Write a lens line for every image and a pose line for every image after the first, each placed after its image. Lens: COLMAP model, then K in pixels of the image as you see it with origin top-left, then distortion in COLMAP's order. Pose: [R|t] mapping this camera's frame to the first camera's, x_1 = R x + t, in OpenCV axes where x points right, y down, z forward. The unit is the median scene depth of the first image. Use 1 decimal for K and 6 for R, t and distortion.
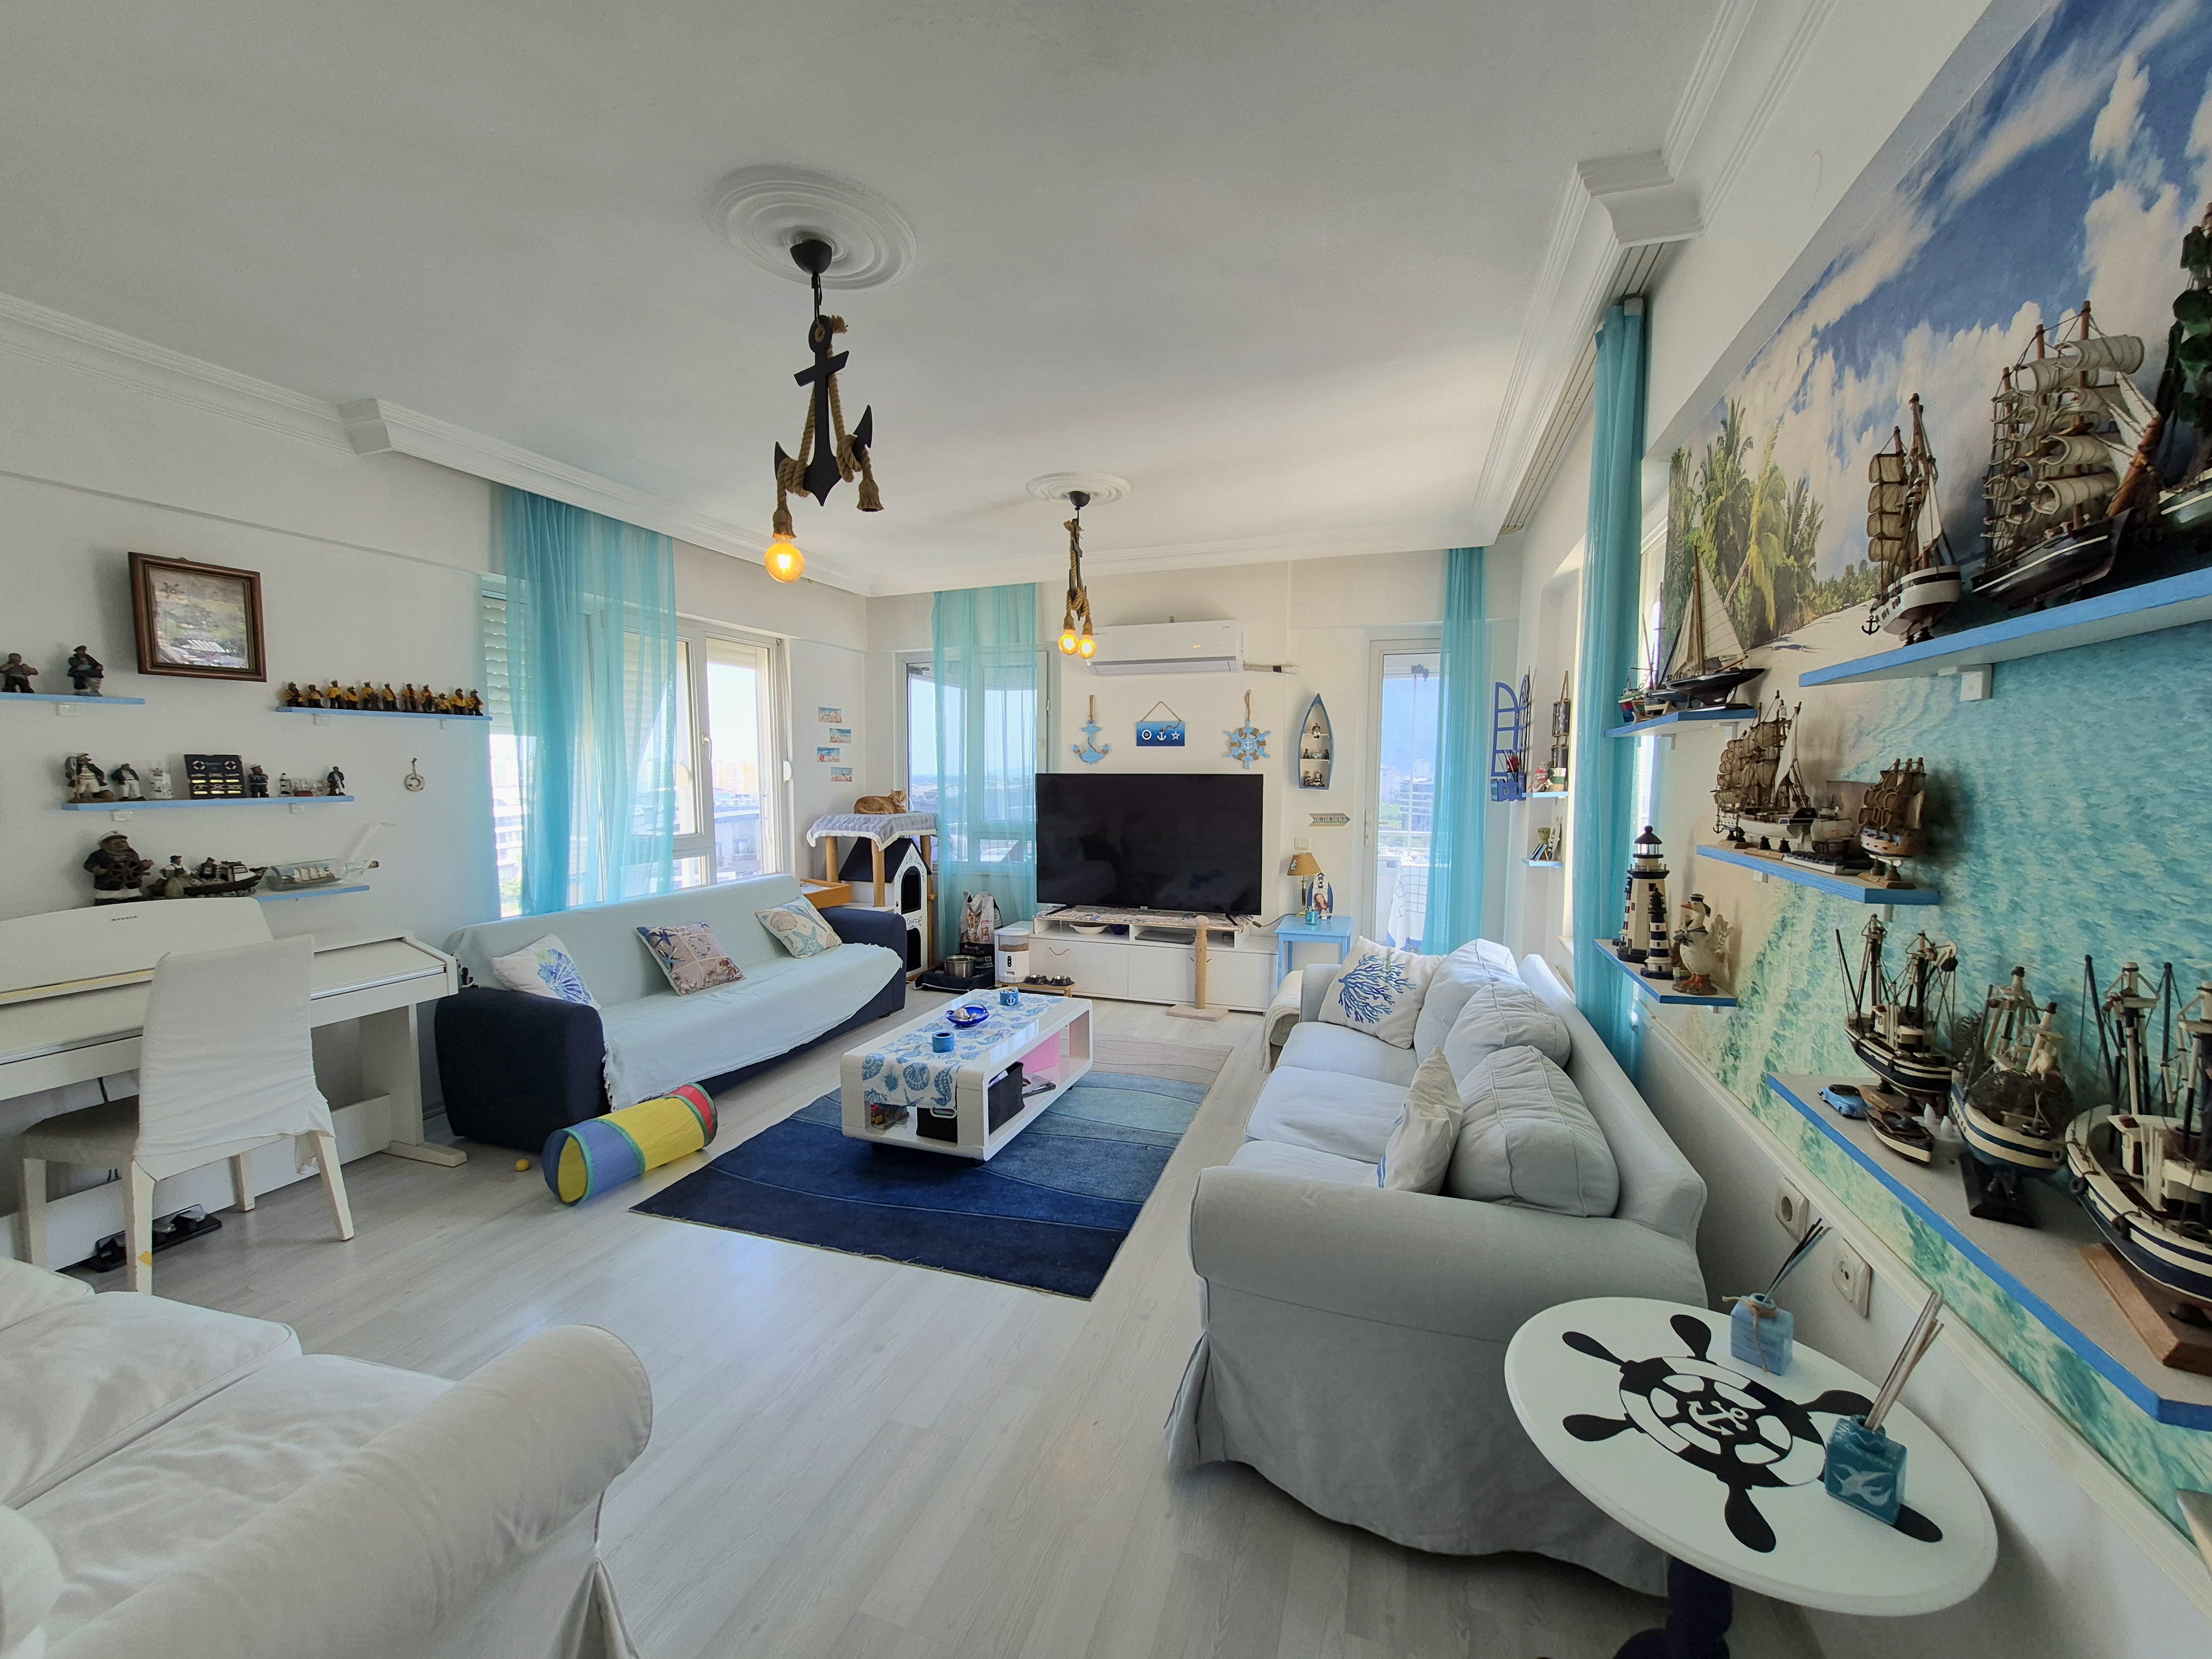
lens RADIAL K [[870.5, 0, 1099.2], [0, 870.5, 838.8], [0, 0, 1]] dist [0.000069, 0.000163]
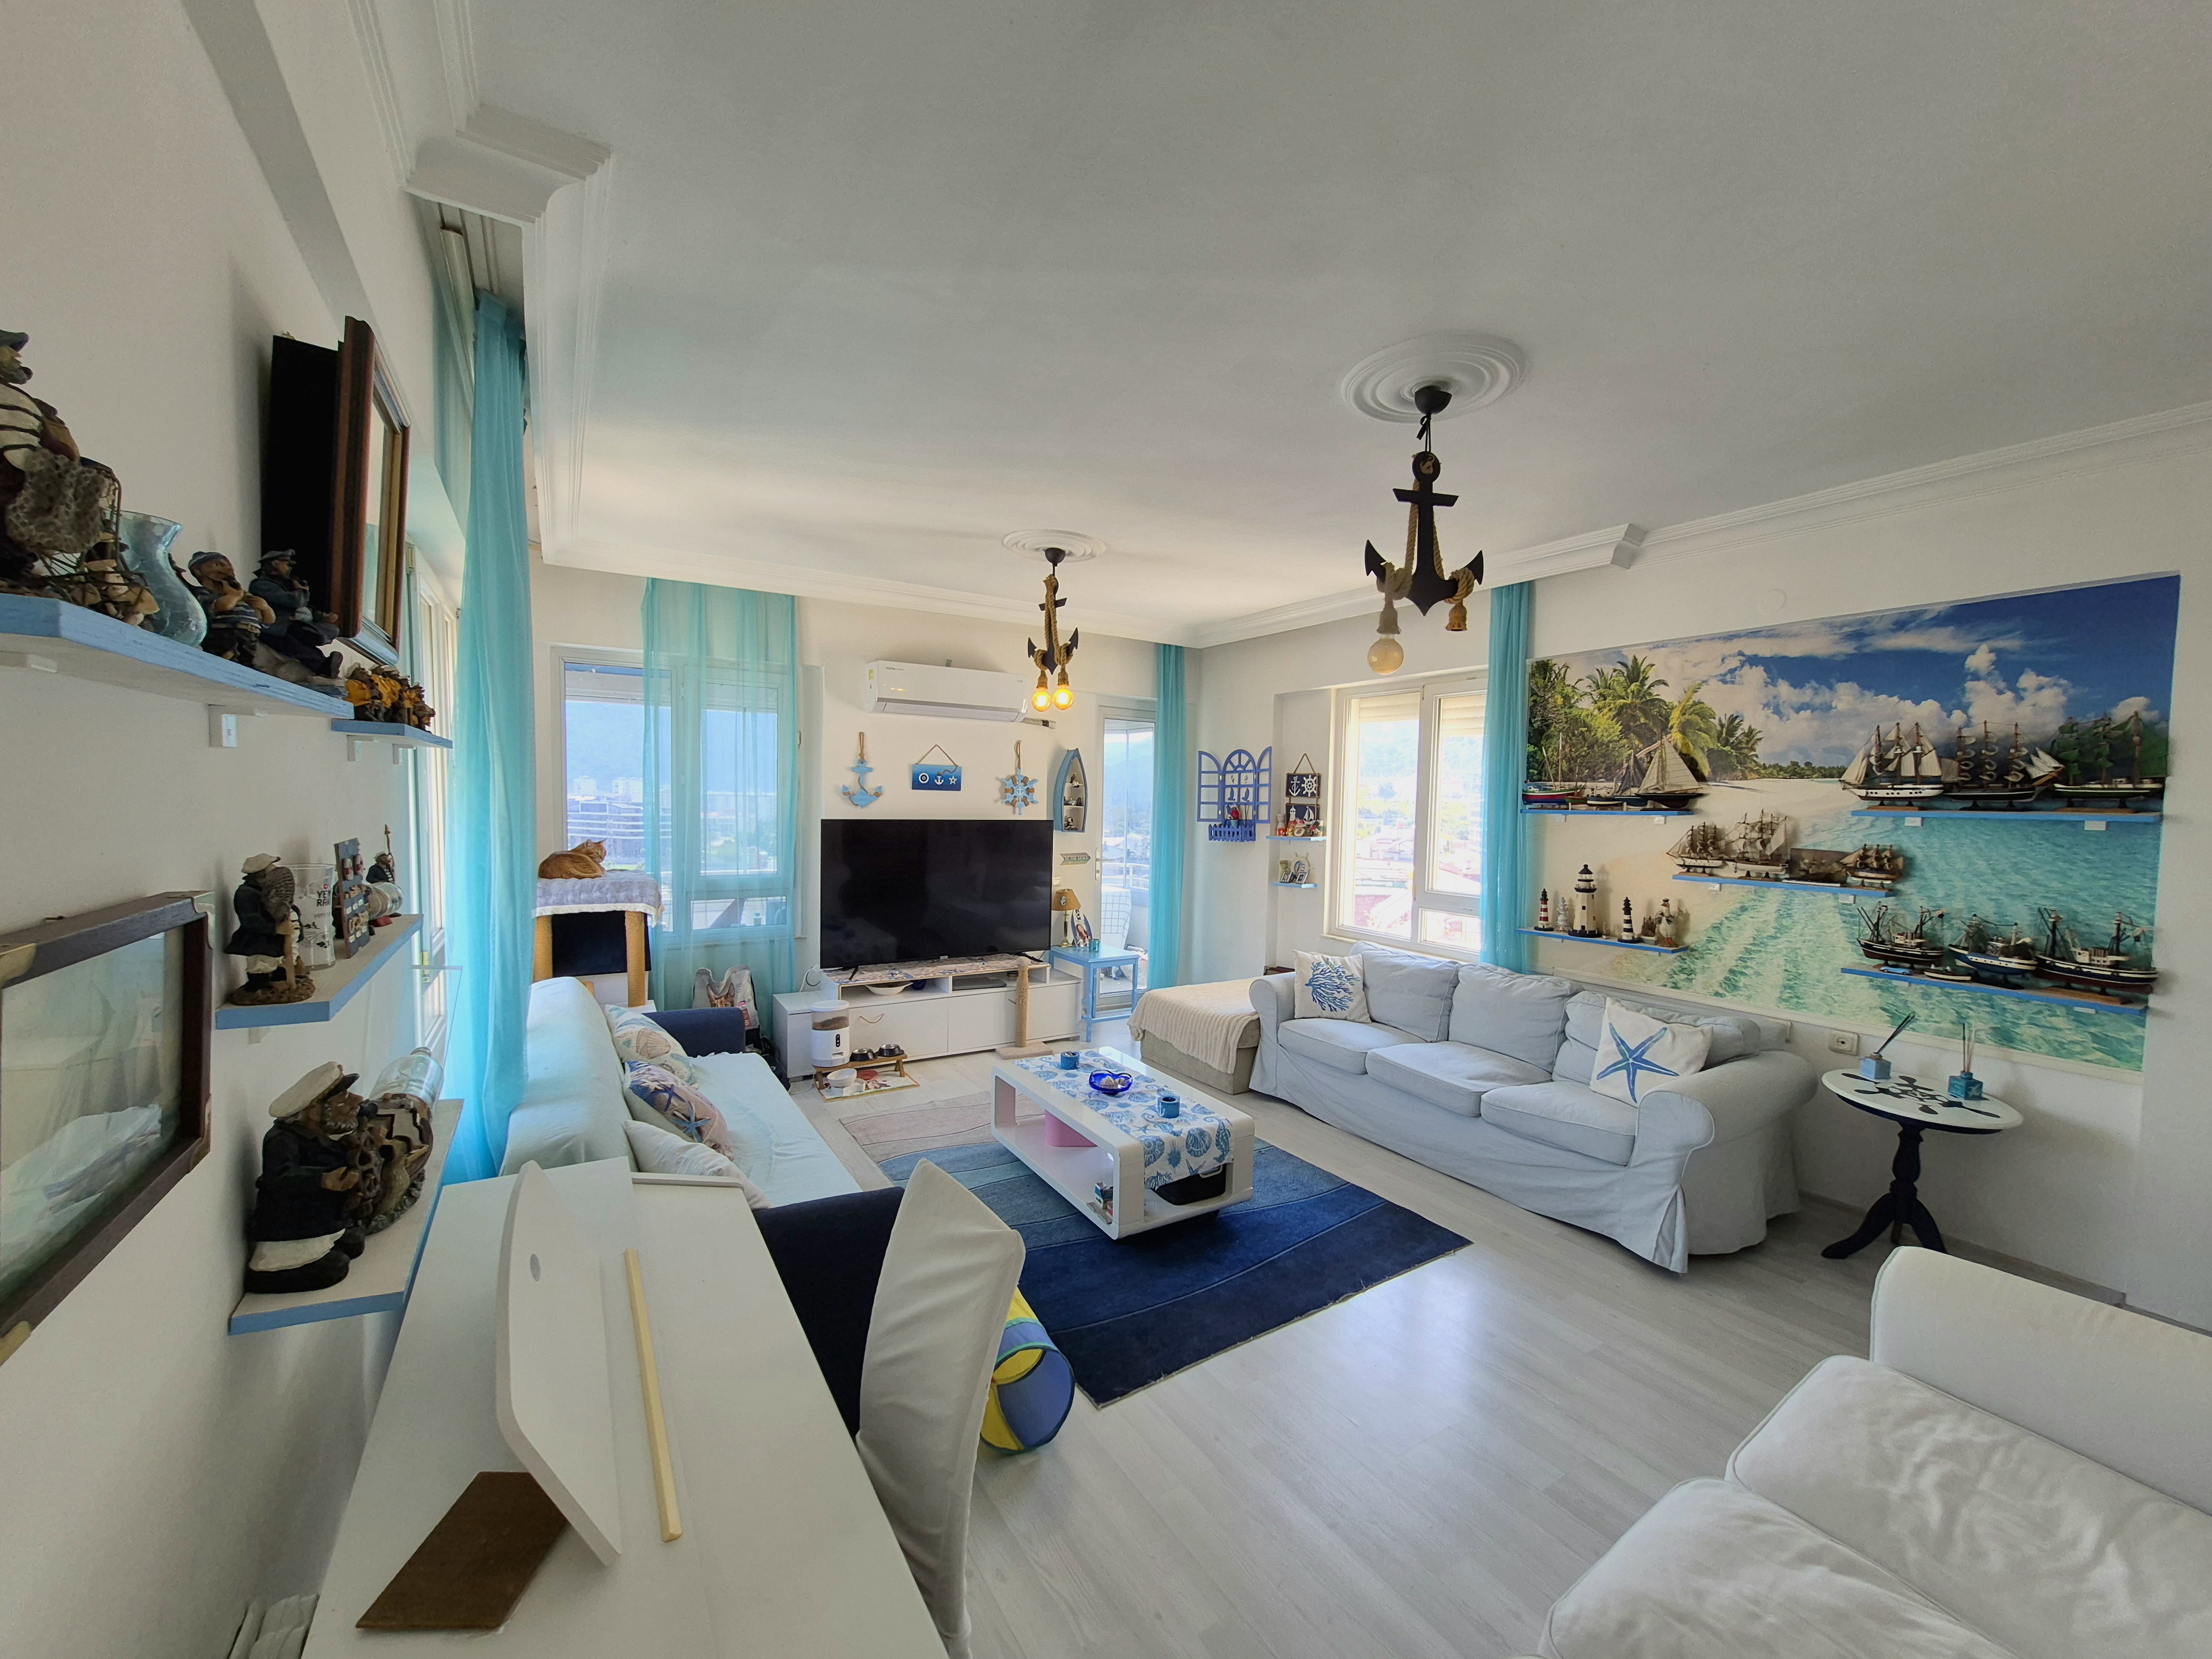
lens RADIAL K [[870.5, 0, 1099.2], [0, 870.5, 838.8], [0, 0, 1]] dist [0.000069, 0.000163]
pose [[0.627546, -0.026122, 0.778141, -0.622677], [0.042017, 0.999117, -0.000345, -0.047537], [-0.777445, 0.032911, 0.628090, 0.266399]]
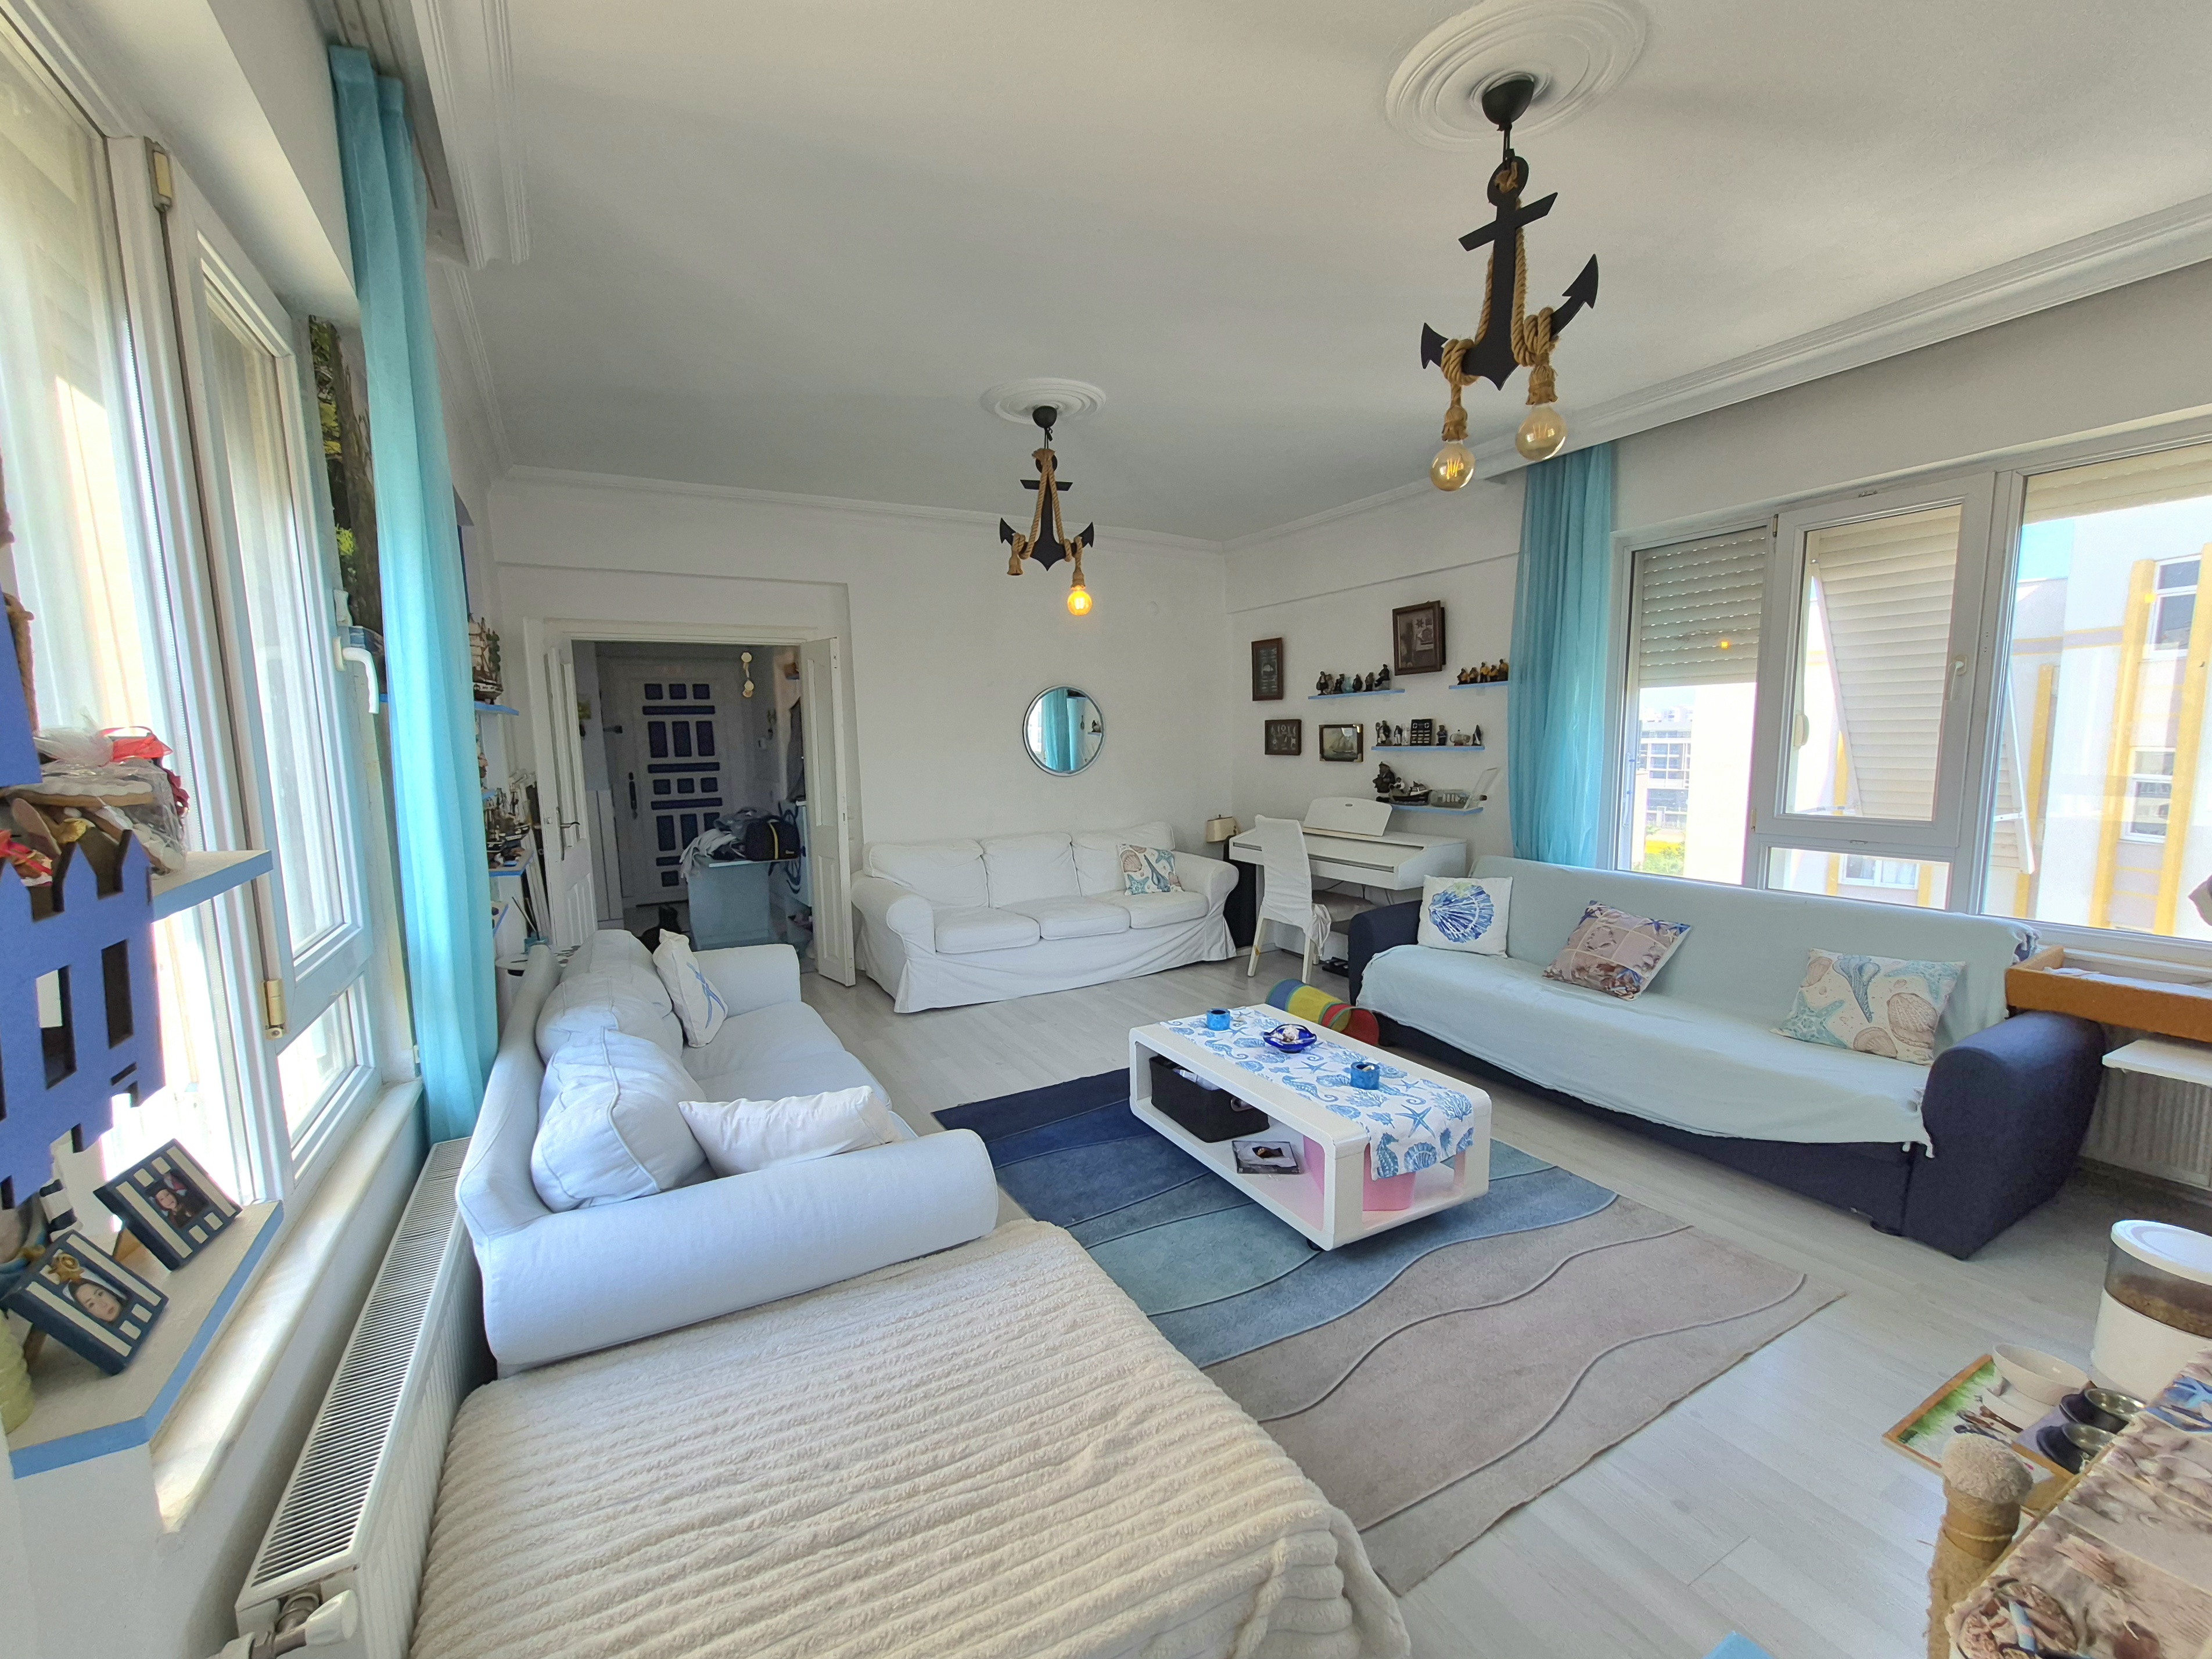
lens RADIAL K [[900.3, 0, 1101.4], [0, 900.3, 846.0], [0, 0, 1]] dist [0.000711, 0.000047]
pose [[-0.661444, 0.104515, -0.742676, 0.385699], [-0.039179, 0.984075, 0.173380, -0.074212], [0.748970, 0.143779, -0.646816, 0.948607]]
